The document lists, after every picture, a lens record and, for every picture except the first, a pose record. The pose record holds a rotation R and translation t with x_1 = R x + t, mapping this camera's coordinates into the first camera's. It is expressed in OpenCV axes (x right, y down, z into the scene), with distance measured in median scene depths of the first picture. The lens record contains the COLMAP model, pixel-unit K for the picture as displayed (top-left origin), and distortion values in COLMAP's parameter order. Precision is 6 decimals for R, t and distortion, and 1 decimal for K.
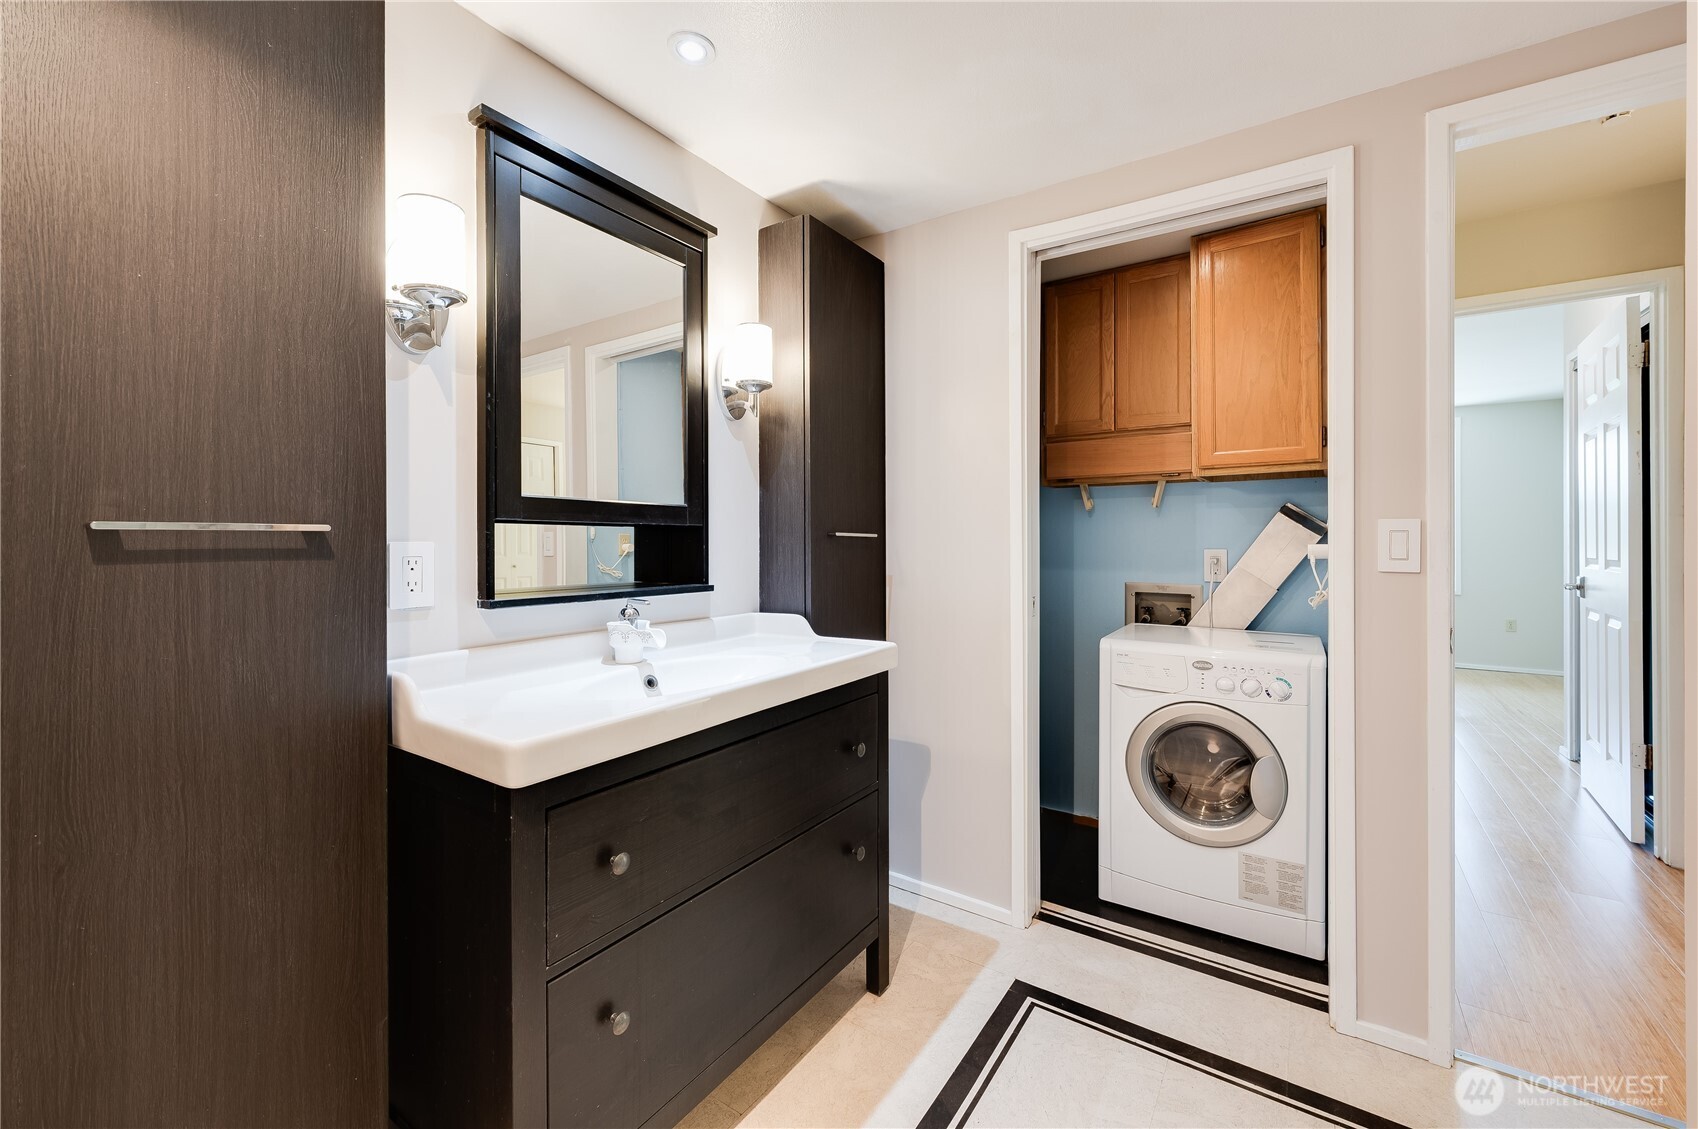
lens RADIAL K [[685.6, 0, 845.5], [0, 685.6, 542.5], [0, 0, 1]] dist [0.001388, -0.001747]
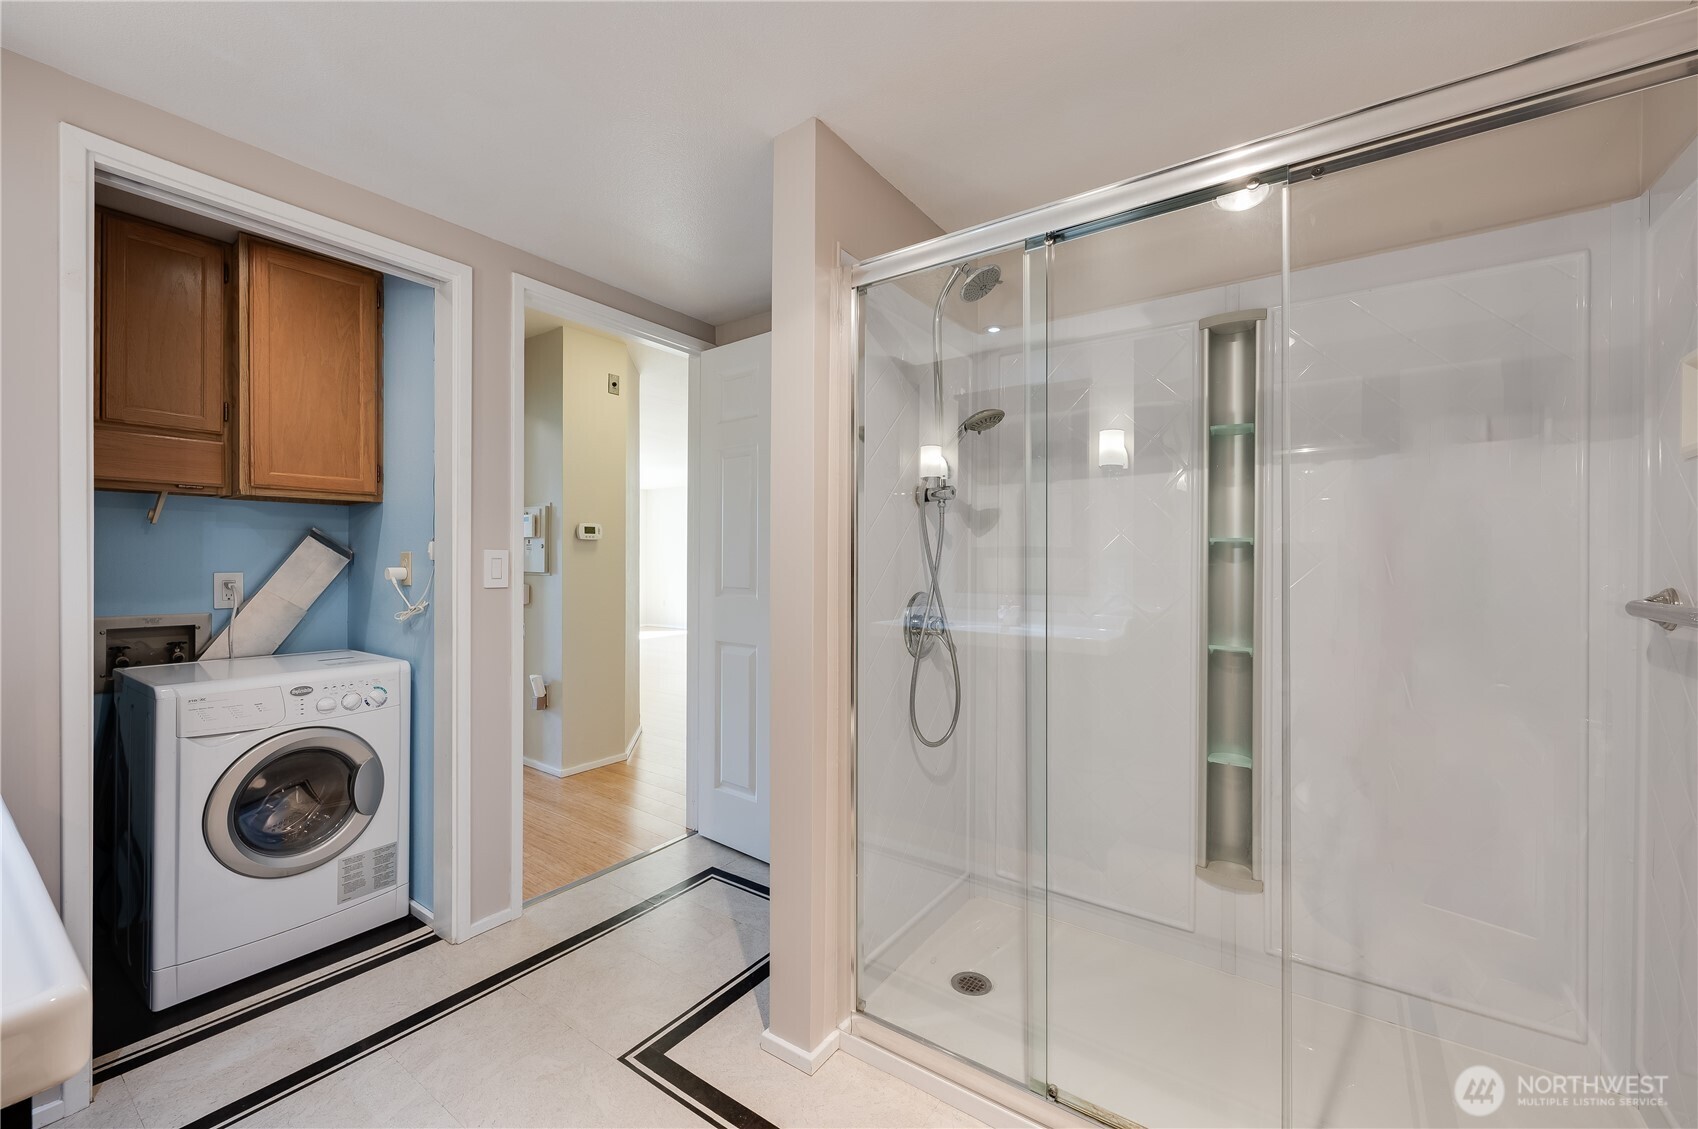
lens RADIAL K [[685.6, 0, 849.2], [0, 685.6, 565.8], [0, 0, 1]] dist [0.001388, -0.001747]
pose [[0.010132, -0.005669, 0.999933, -0.445190], [-0.003610, 0.999977, 0.005705, -0.009171], [-0.999942, -0.003668, 0.010111, 0.196194]]
